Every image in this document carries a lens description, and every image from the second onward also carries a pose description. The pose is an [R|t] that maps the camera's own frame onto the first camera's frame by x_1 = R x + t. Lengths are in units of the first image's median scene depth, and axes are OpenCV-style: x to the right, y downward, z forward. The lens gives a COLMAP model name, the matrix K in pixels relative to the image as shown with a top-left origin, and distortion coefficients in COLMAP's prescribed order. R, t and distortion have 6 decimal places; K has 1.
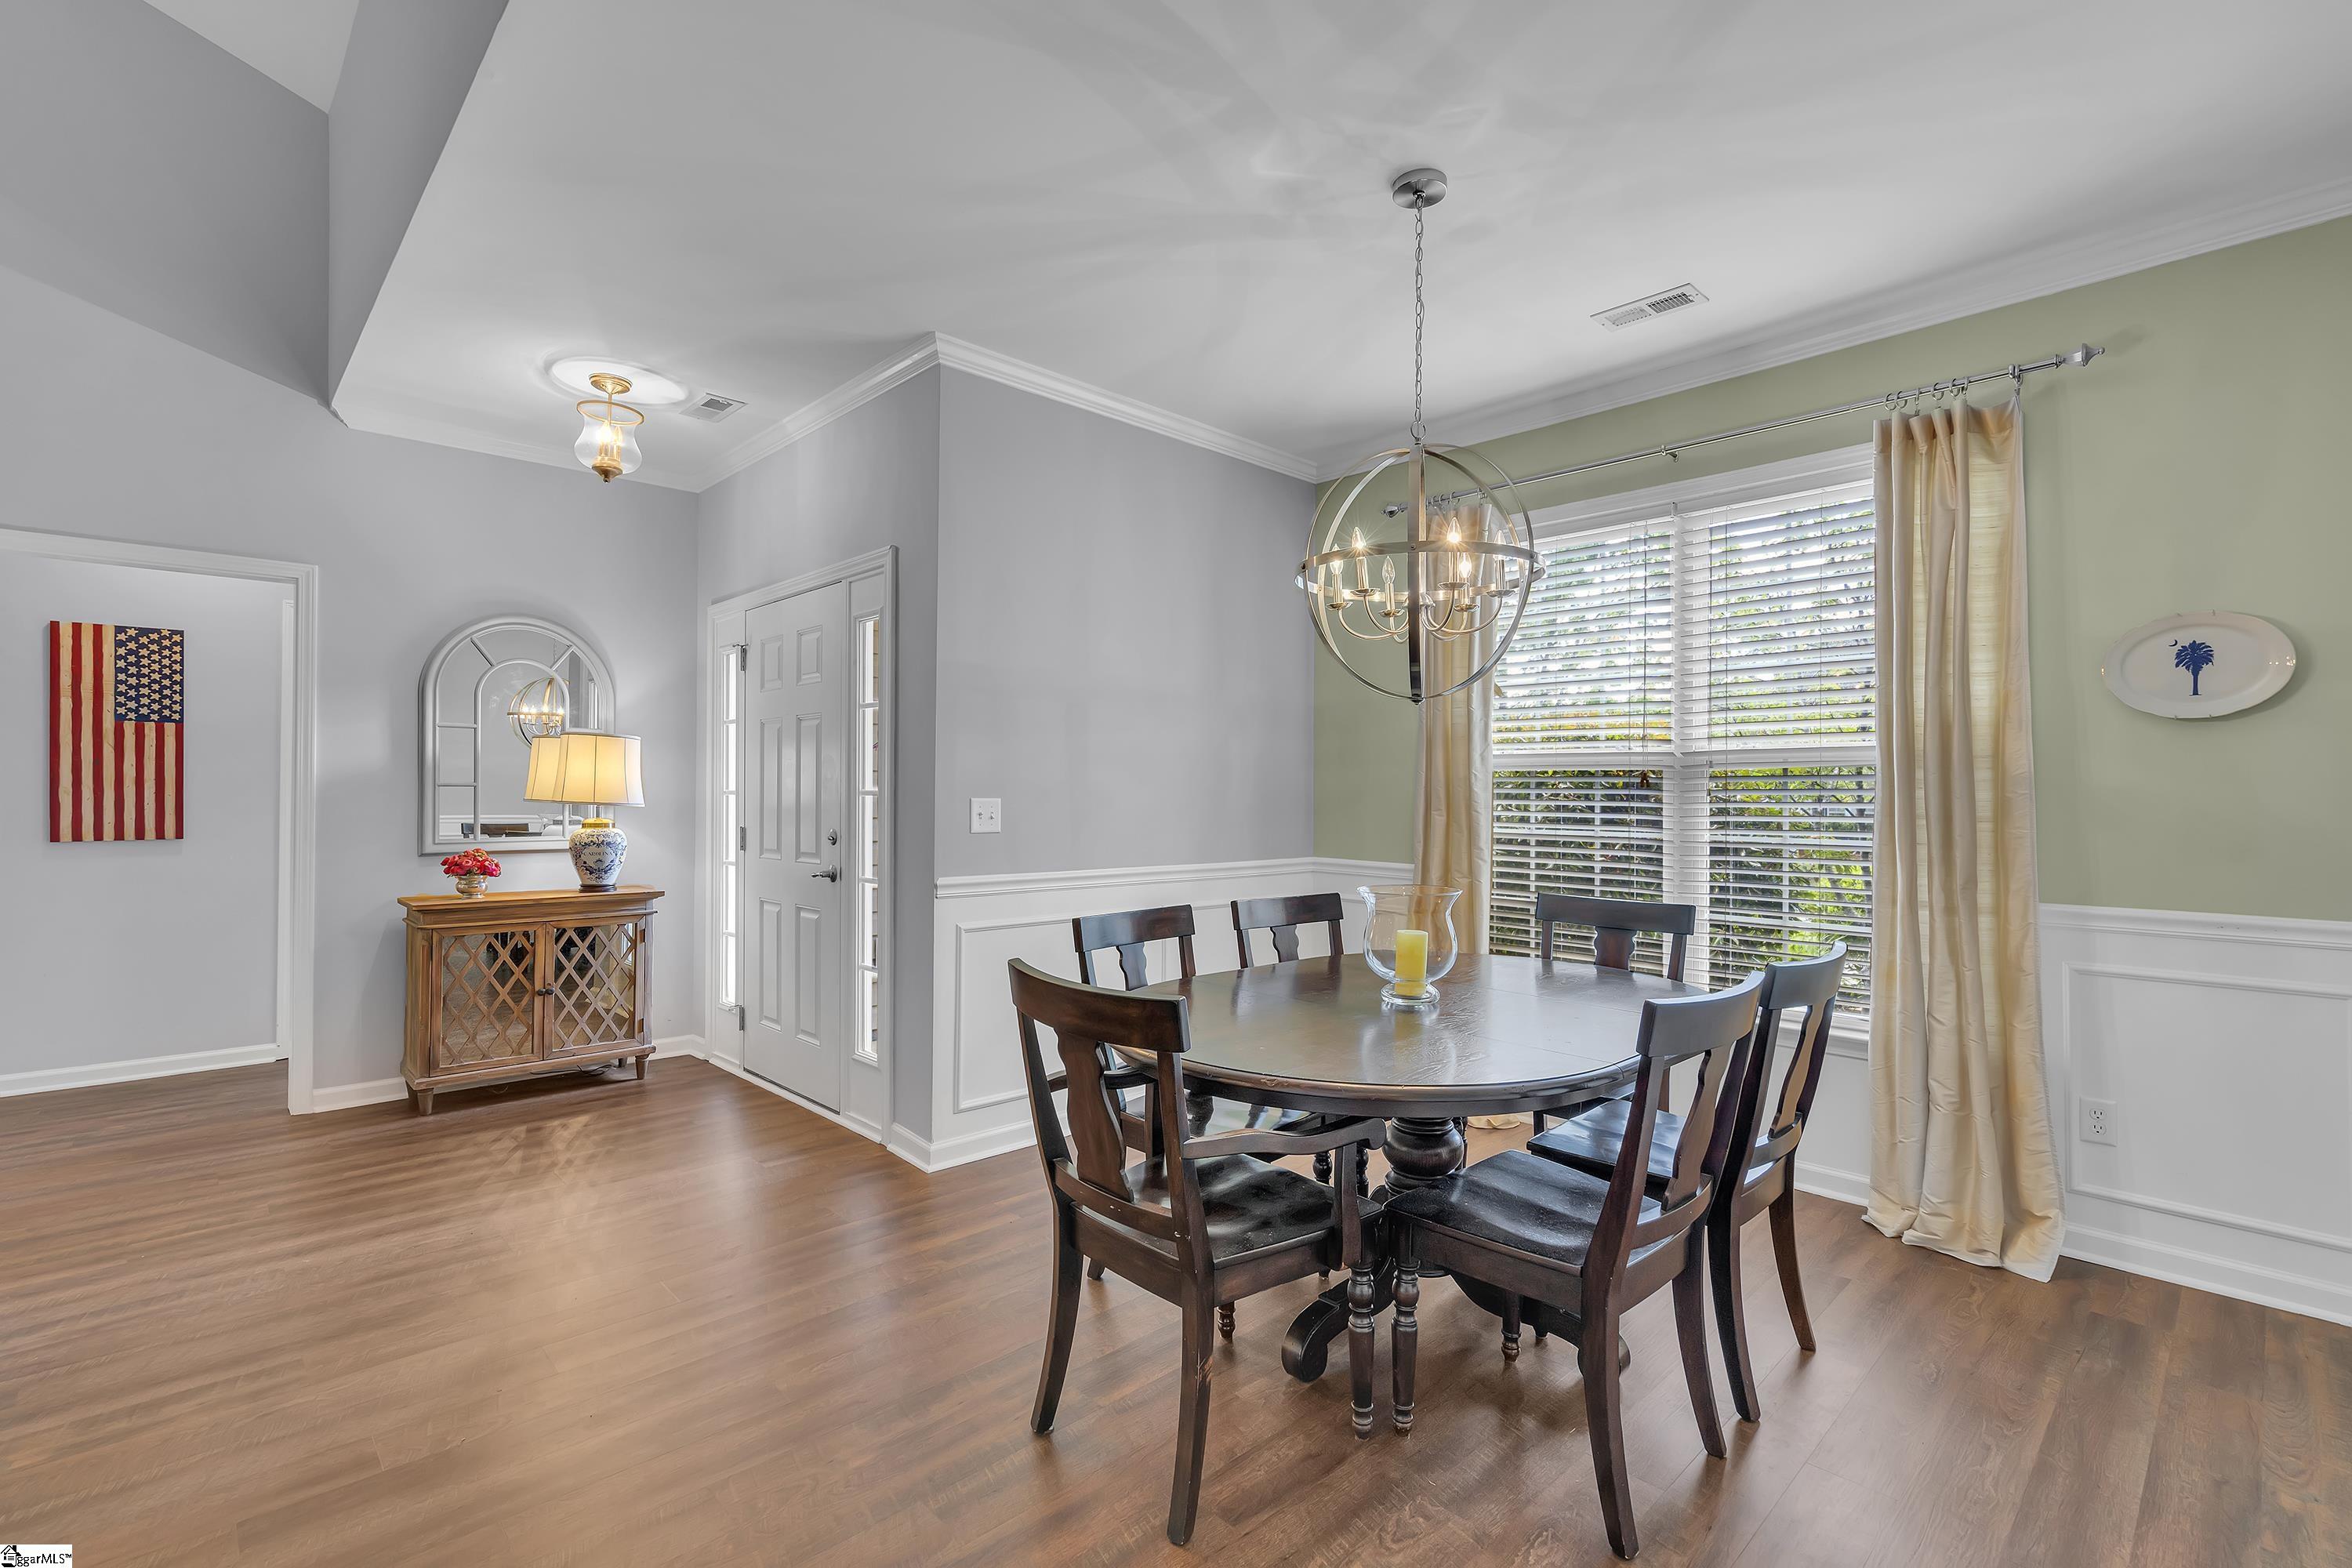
lens RADIAL K [[1074.5, 0, 1168.1], [0, 1074.5, 786.6], [0, 0, 1]] dist [-0.001232, 0.000058]
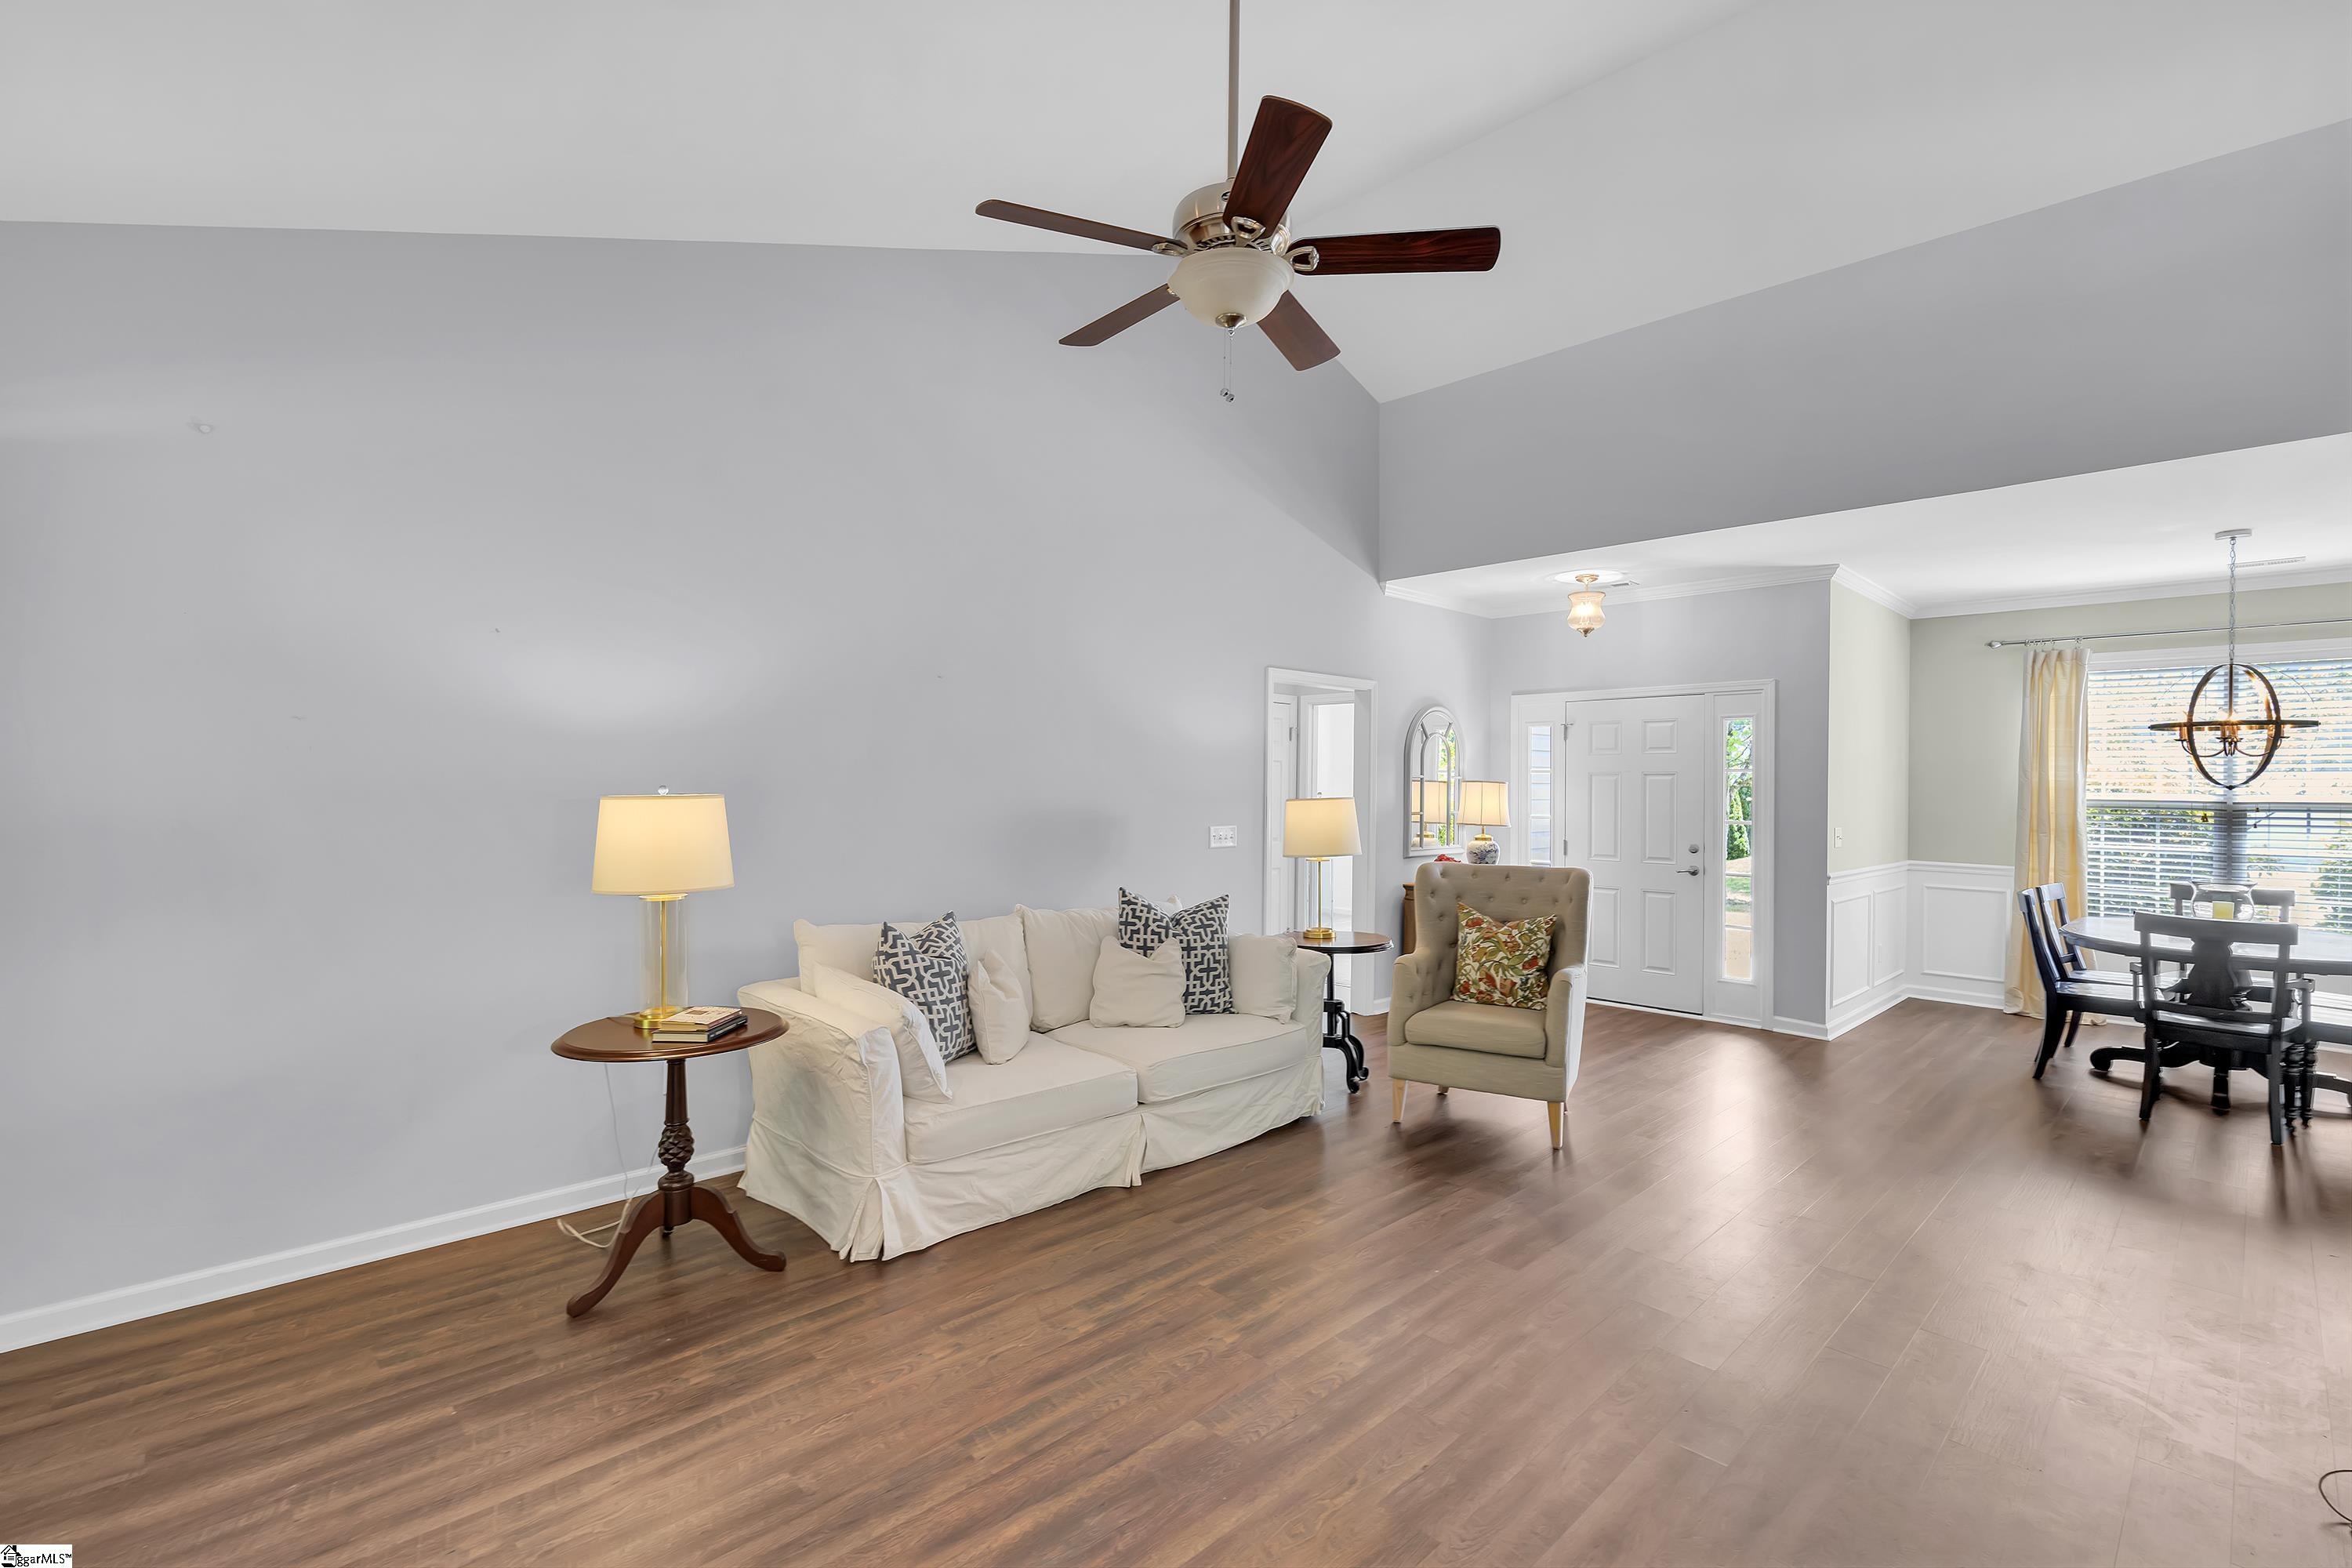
lens RADIAL K [[1048.0, 0, 1172.8], [0, 1048.0, 785.8], [0, 0, 1]] dist [-0.002606, 0.001210]
pose [[0.999992, 0.003869, -0.001323, -1.171389], [-0.003858, 0.999961, 0.008003, -0.063170], [0.001354, -0.007998, 0.999967, -0.646892]]
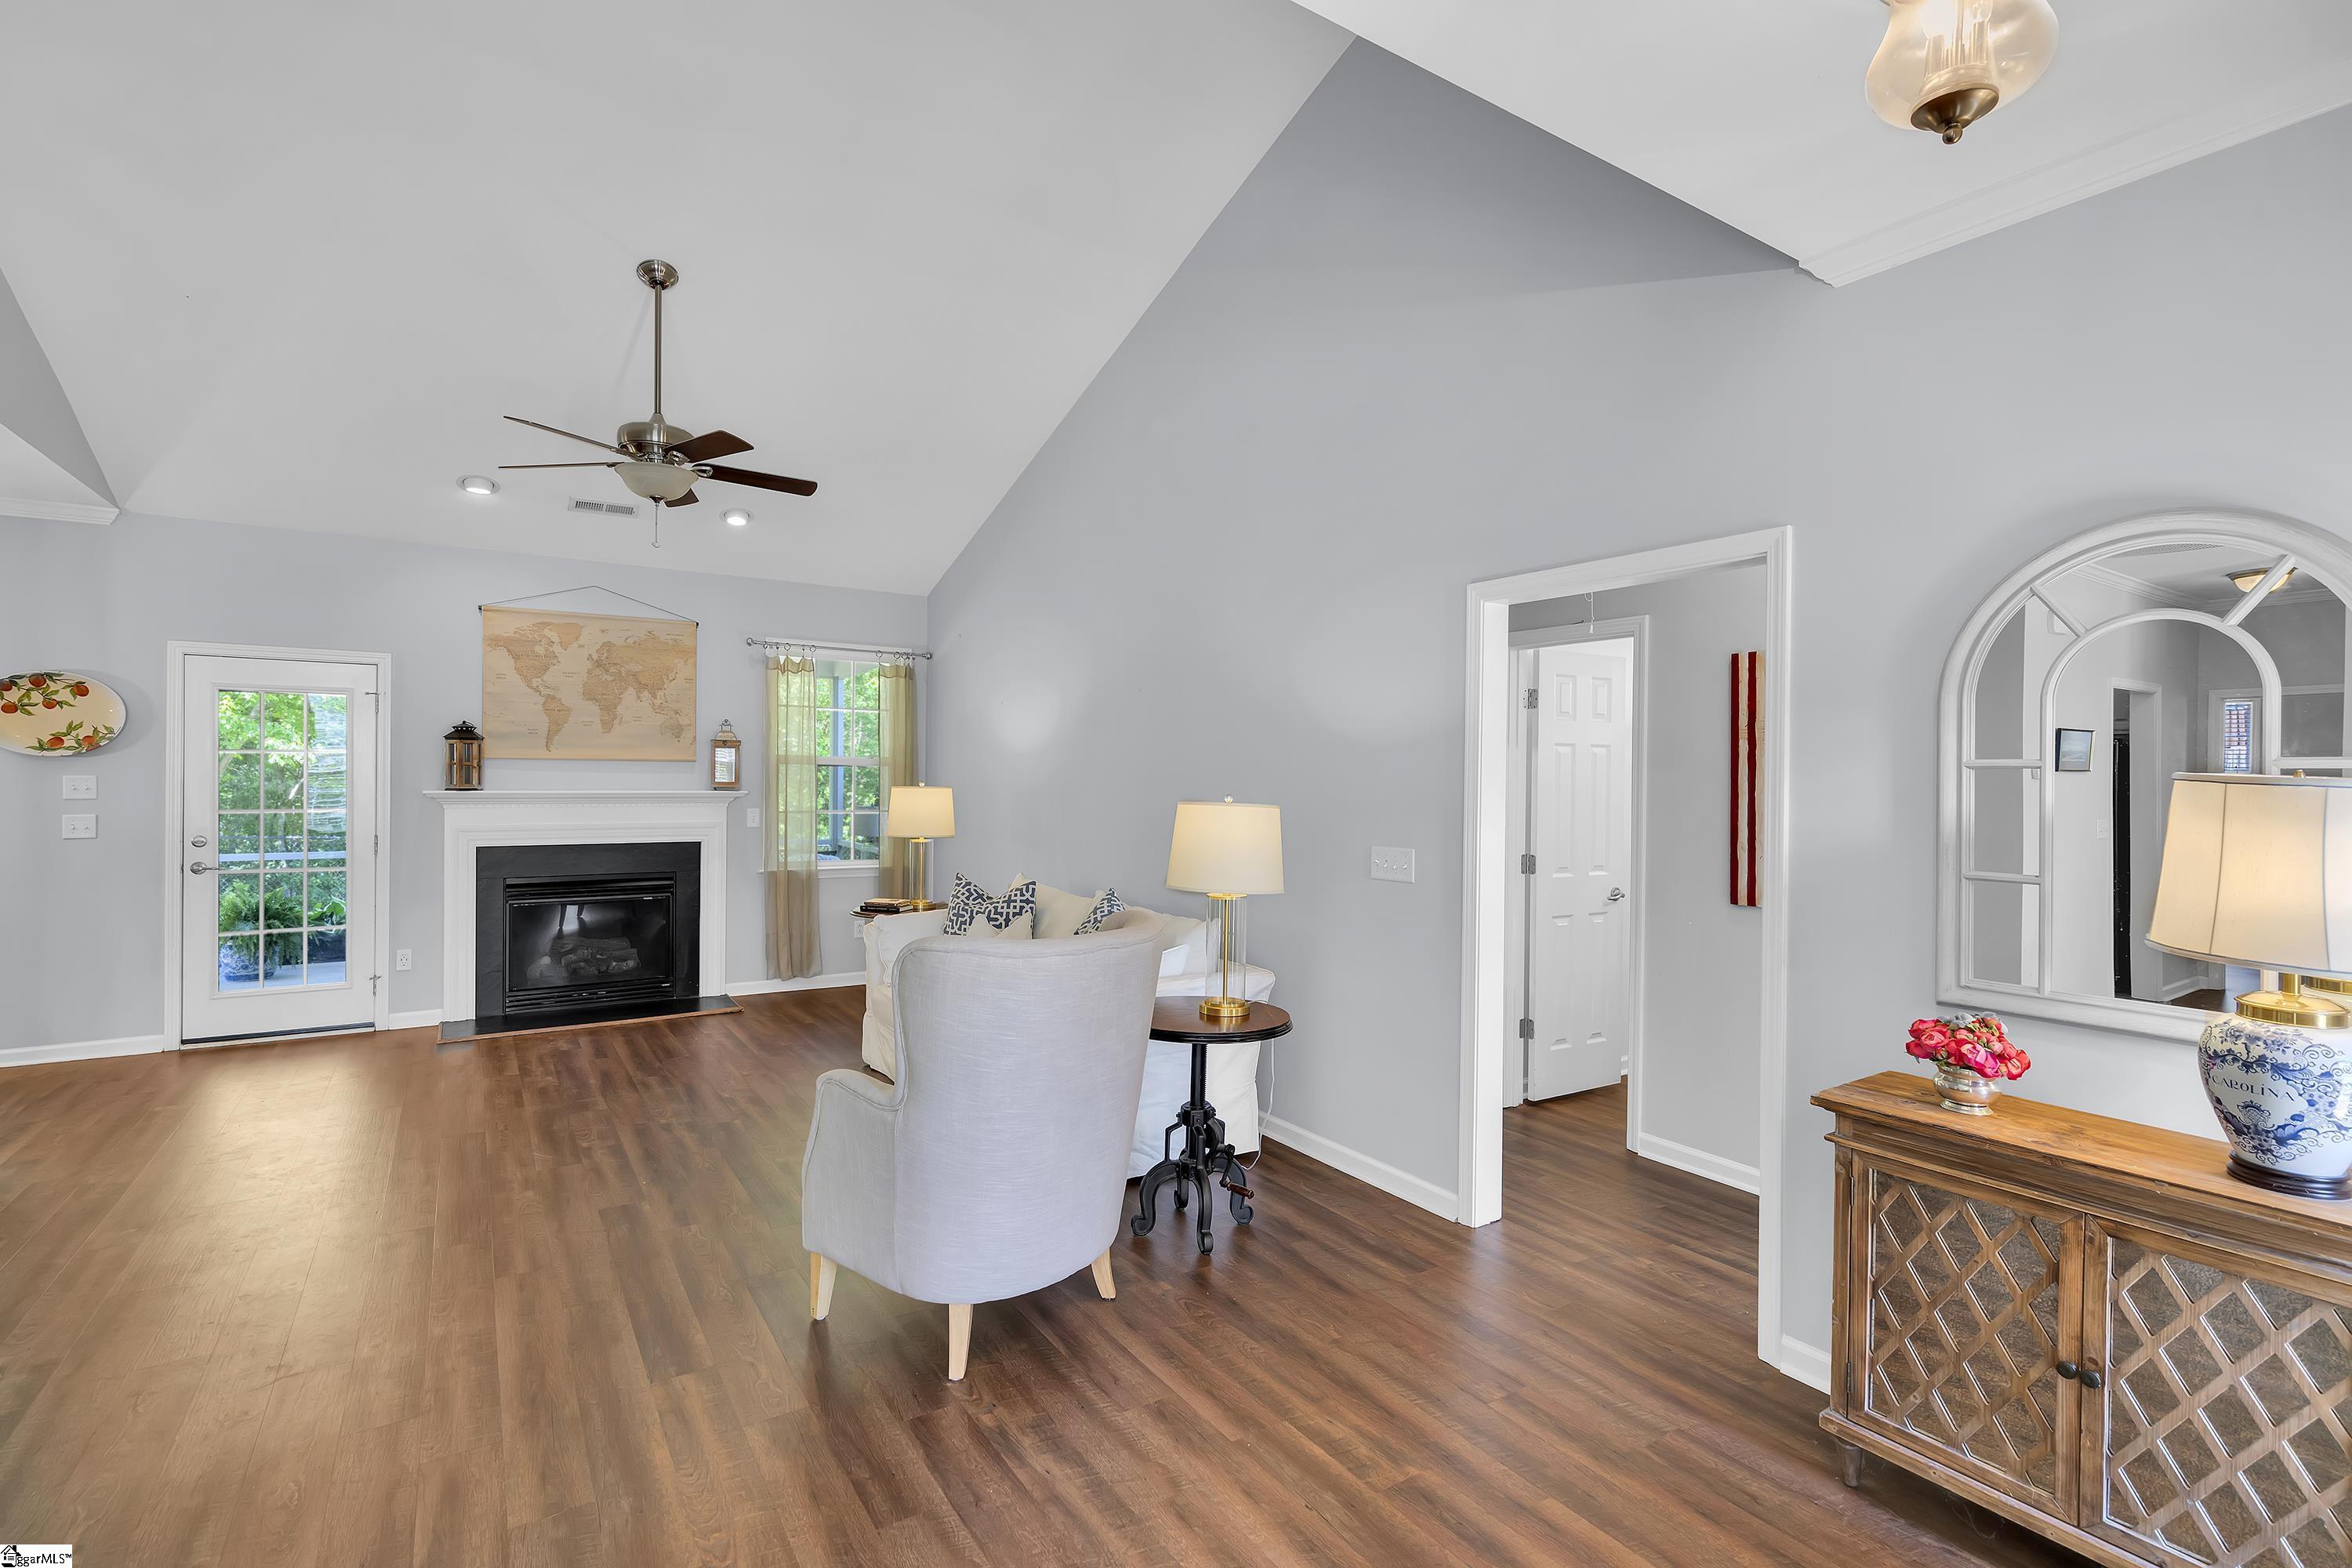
lens RADIAL K [[1074.5, 0, 1168.1], [0, 1074.5, 786.6], [0, 0, 1]] dist [-0.001232, 0.000058]
pose [[-0.183426, 0.003284, -0.983028, -0.092381], [-0.000680, 0.999994, 0.003468, -0.055426], [0.983033, 0.001304, -0.183423, 0.794985]]
